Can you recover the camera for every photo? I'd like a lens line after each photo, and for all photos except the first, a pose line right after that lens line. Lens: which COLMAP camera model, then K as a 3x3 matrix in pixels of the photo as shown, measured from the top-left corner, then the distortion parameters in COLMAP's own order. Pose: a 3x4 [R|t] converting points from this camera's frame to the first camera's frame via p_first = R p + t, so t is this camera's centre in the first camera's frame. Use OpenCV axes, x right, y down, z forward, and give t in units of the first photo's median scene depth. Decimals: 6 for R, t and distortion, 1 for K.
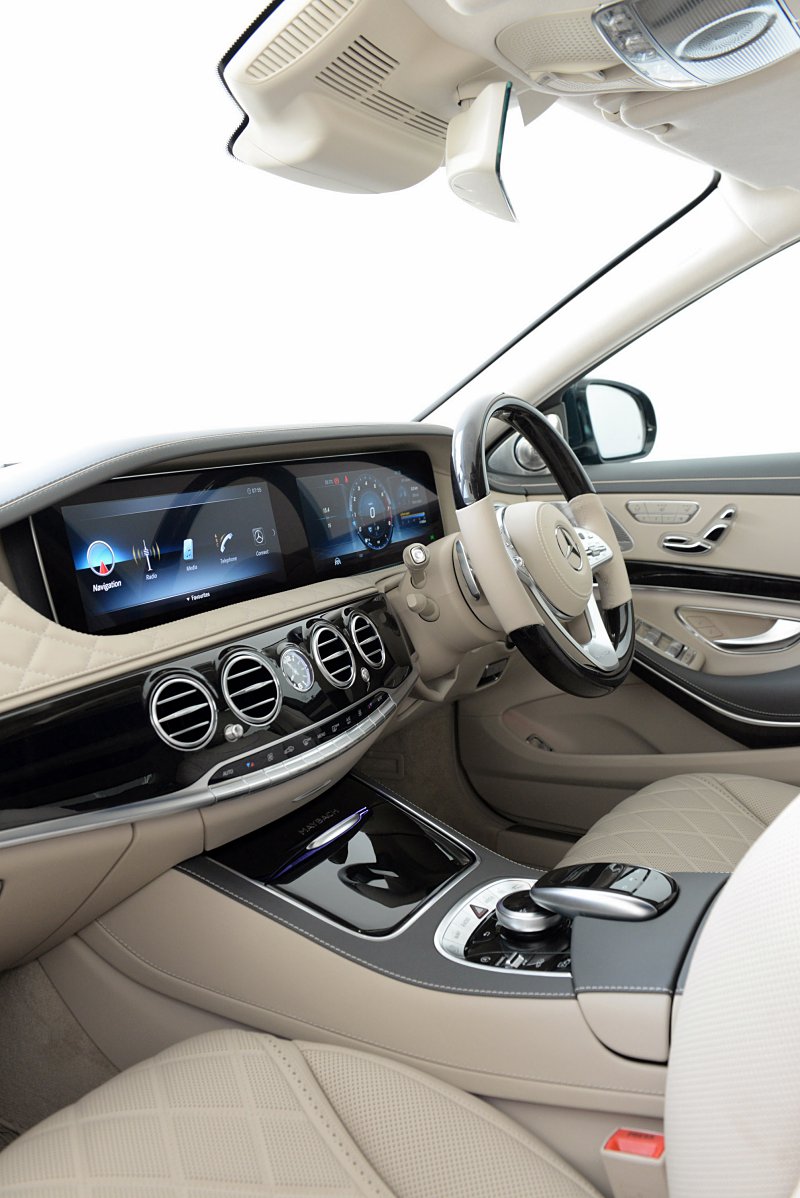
lens RADIAL K [[1049.5, 0, 400.0], [0, 1049.5, 599.0], [0, 0, 1]] dist [-0.009010, -0.004320]
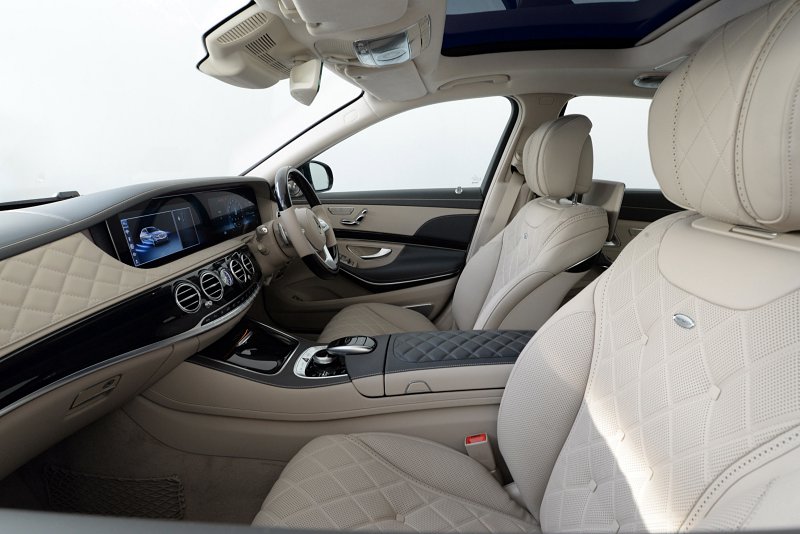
lens RADIAL K [[402.6, 0, 400.0], [0, 402.6, 267.0], [0, 0, 1]] dist [-0.066837, 0.013667]
pose [[0.895902, -0.062230, 0.439872, -0.124276], [0.034020, 0.996843, 0.071738, -0.009661], [-0.442948, -0.049305, 0.895191, -0.031449]]
